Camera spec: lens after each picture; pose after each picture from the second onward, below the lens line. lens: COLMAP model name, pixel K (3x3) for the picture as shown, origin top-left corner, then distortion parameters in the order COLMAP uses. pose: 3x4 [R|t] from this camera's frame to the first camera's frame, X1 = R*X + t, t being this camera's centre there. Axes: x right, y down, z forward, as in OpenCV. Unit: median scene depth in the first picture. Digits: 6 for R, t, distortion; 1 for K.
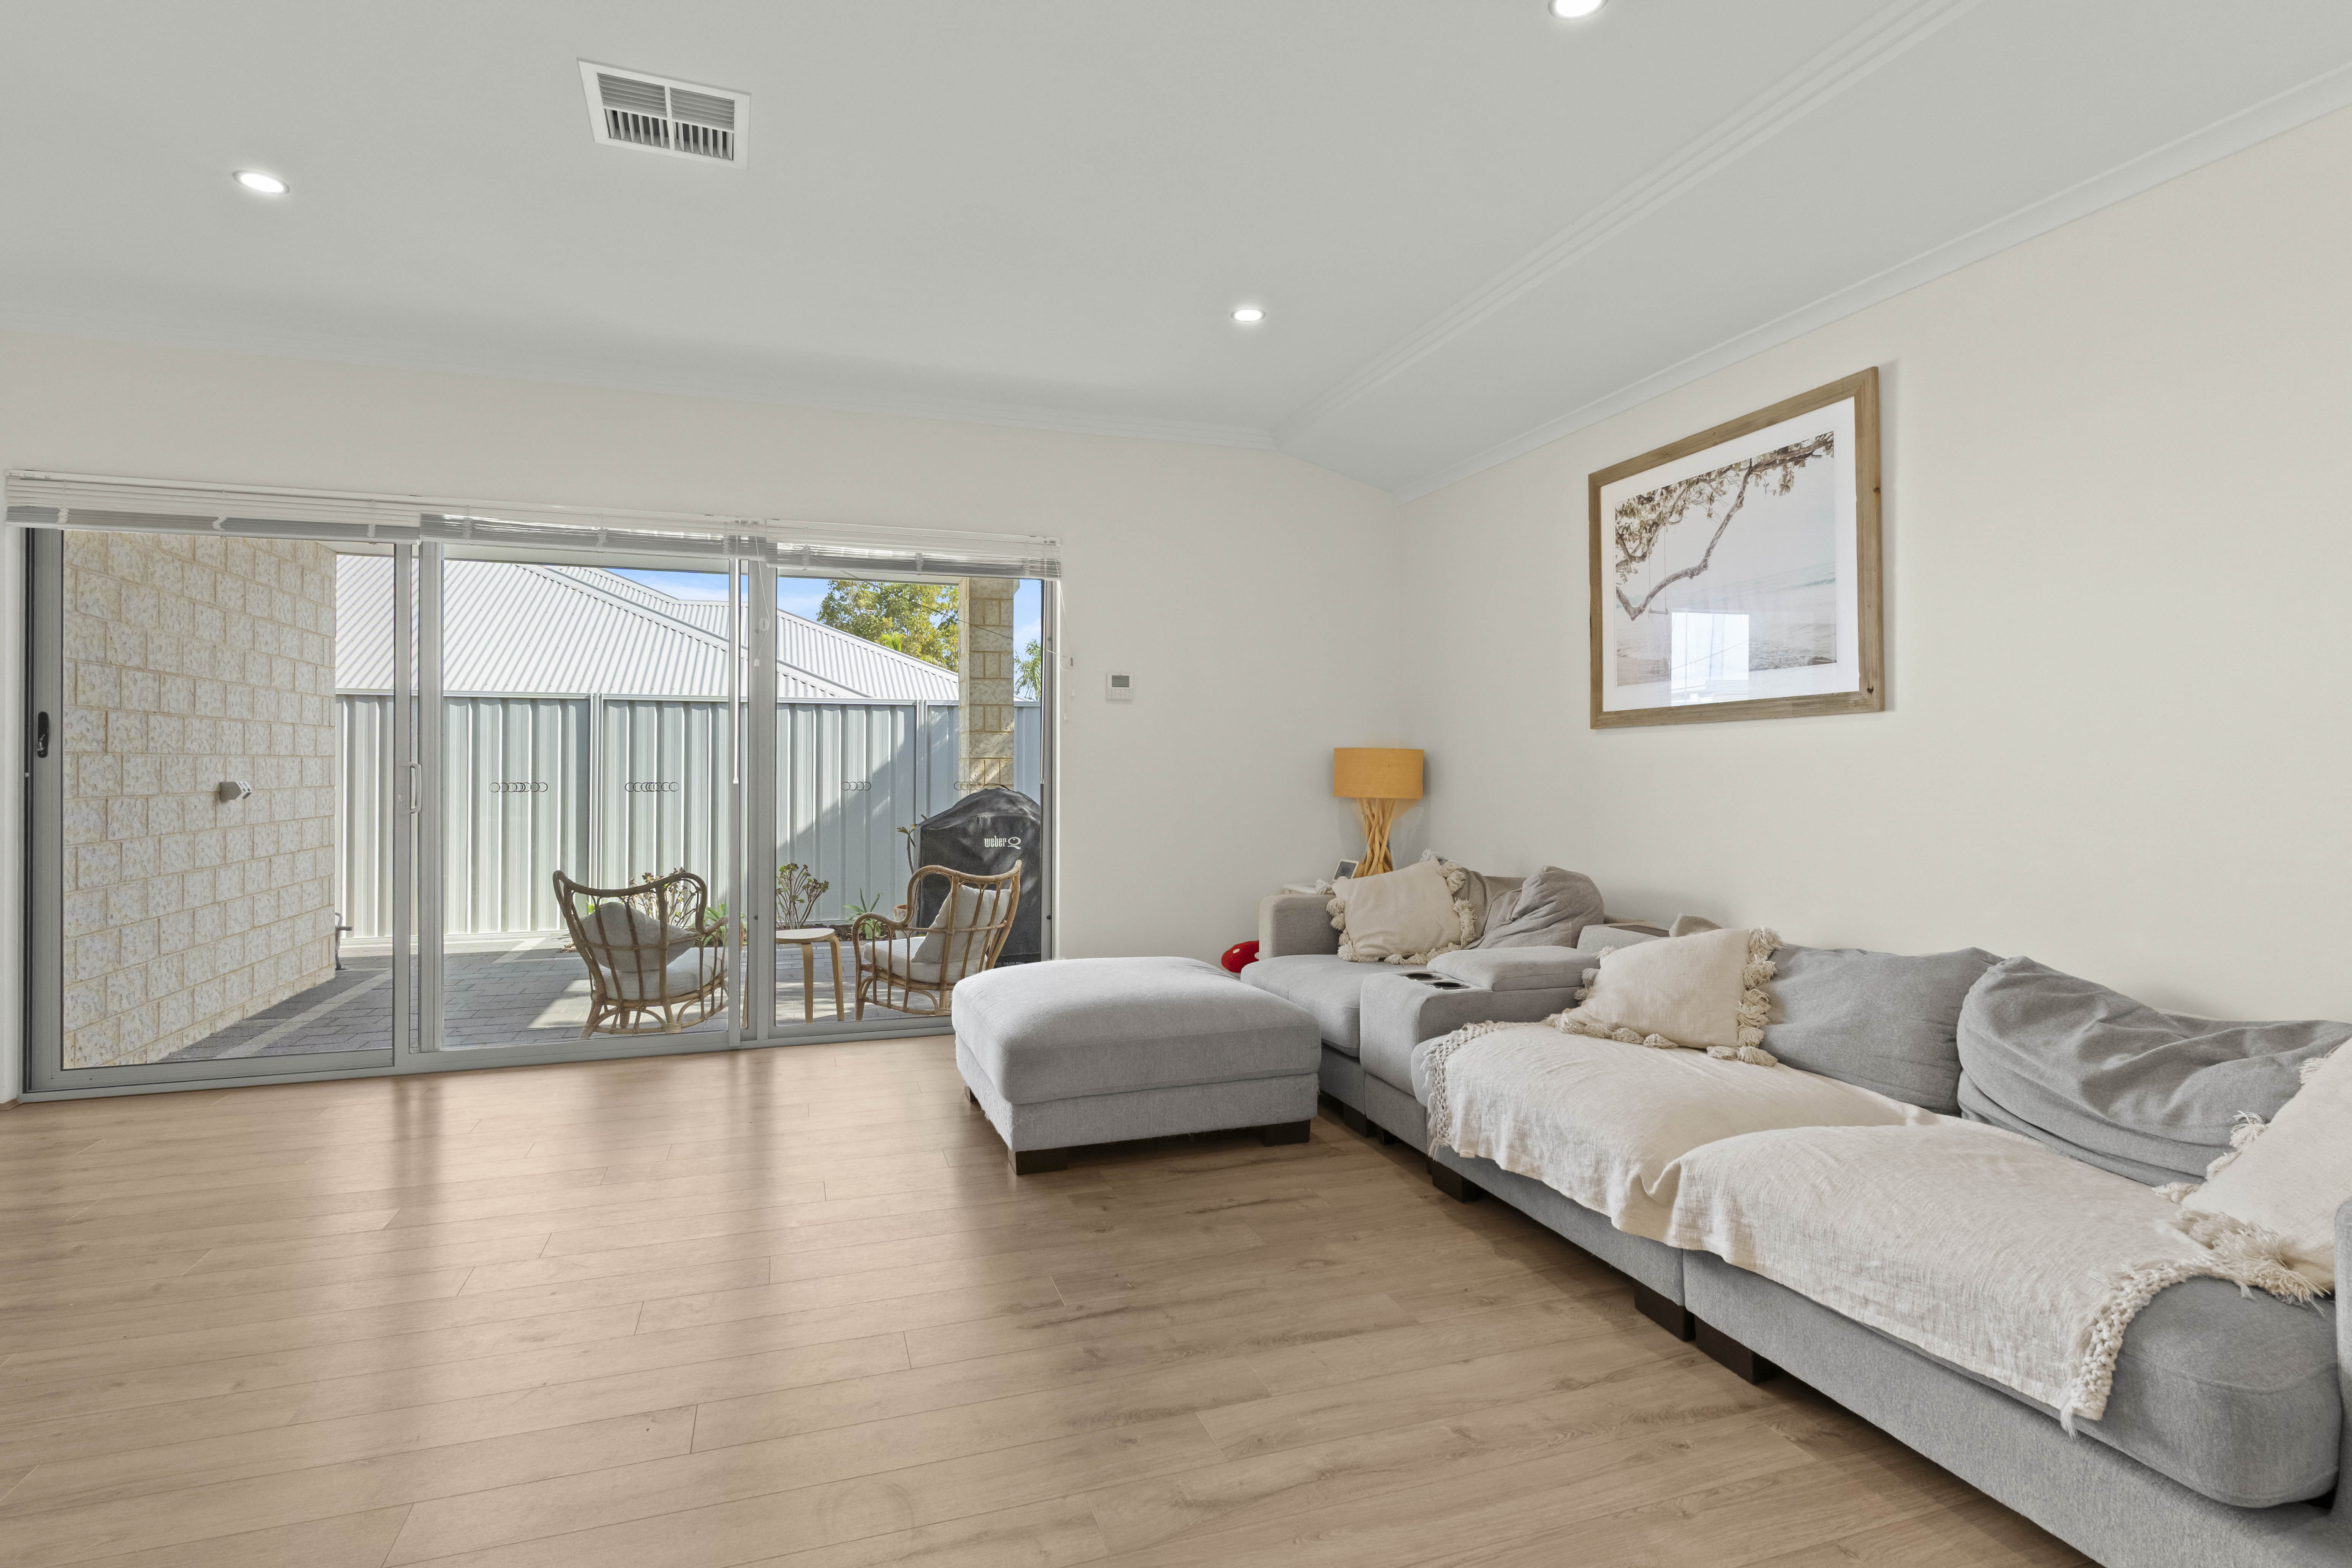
lens RADIAL K [[1165.7, 0, 1189.0], [0, 1165.7, 766.9], [0, 0, 1]] dist [0.001651, 0.001388]
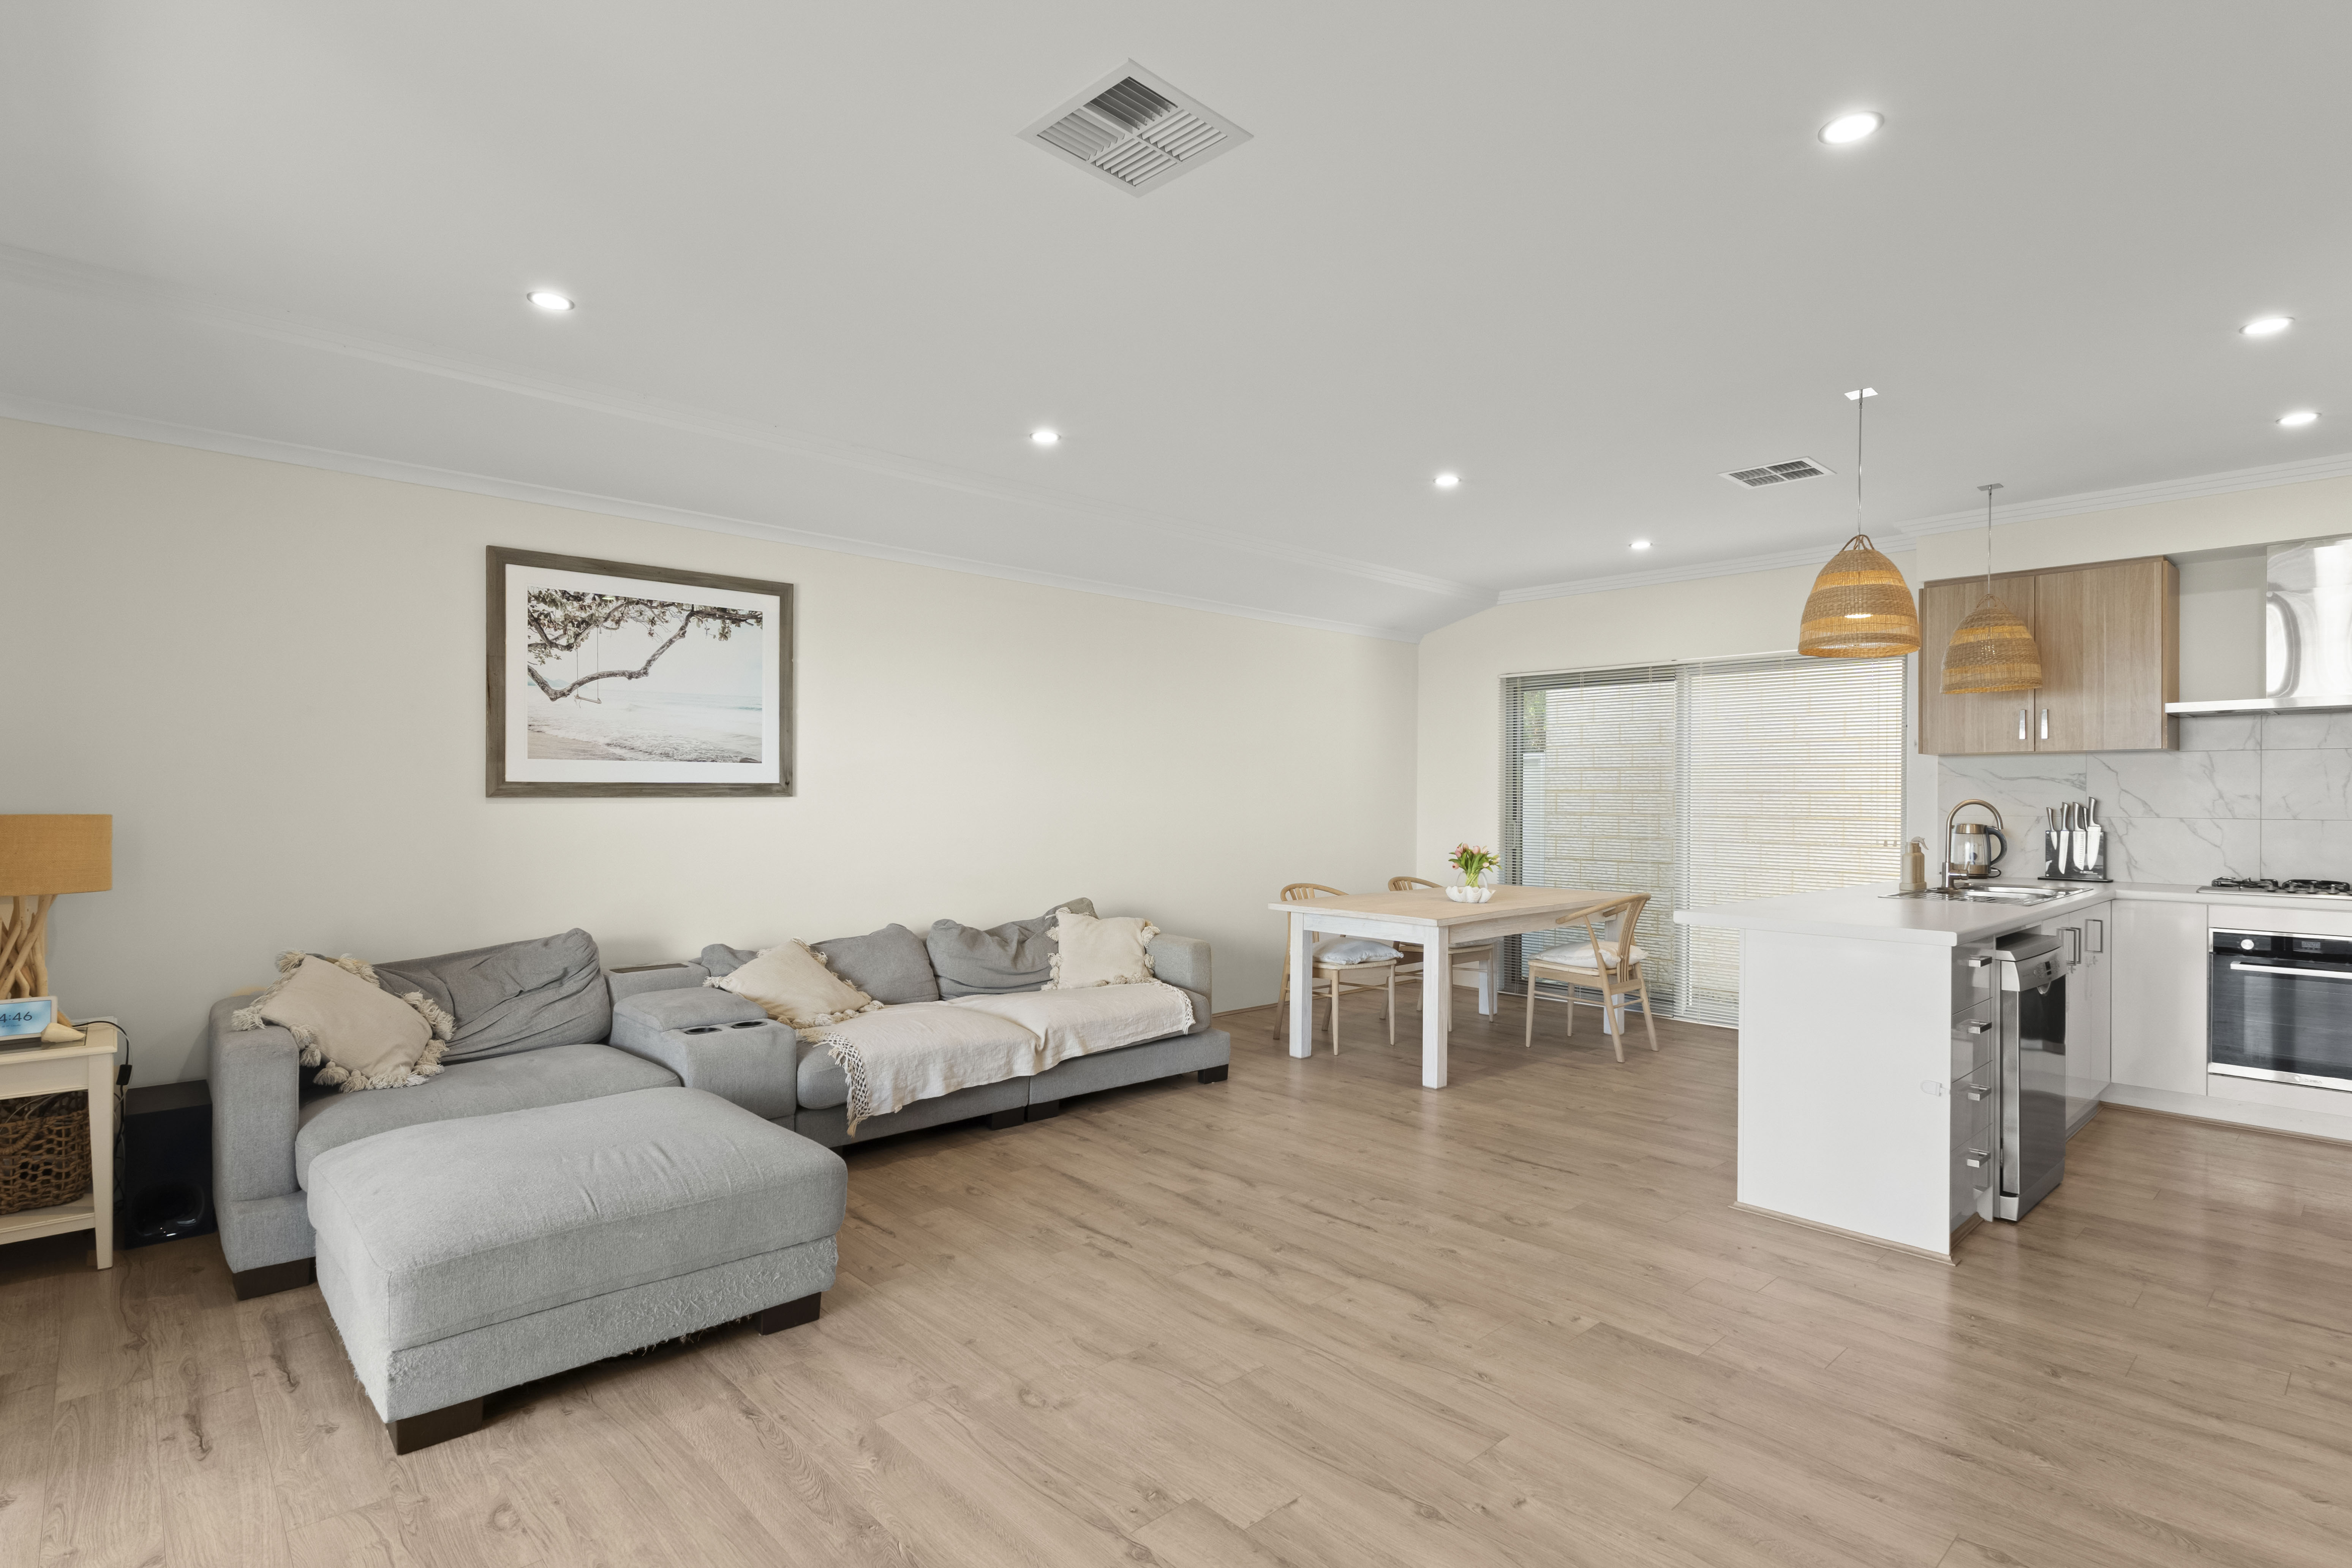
lens RADIAL K [[1165.7, 0, 1182.8], [0, 1165.7, 797.2], [0, 0, 1]] dist [0.001651, 0.001388]
pose [[-0.407857, -0.001970, 0.913044, -0.866872], [-0.007143, 0.999974, -0.001033, -0.037804], [-0.913018, -0.006943, -0.407860, 0.904168]]
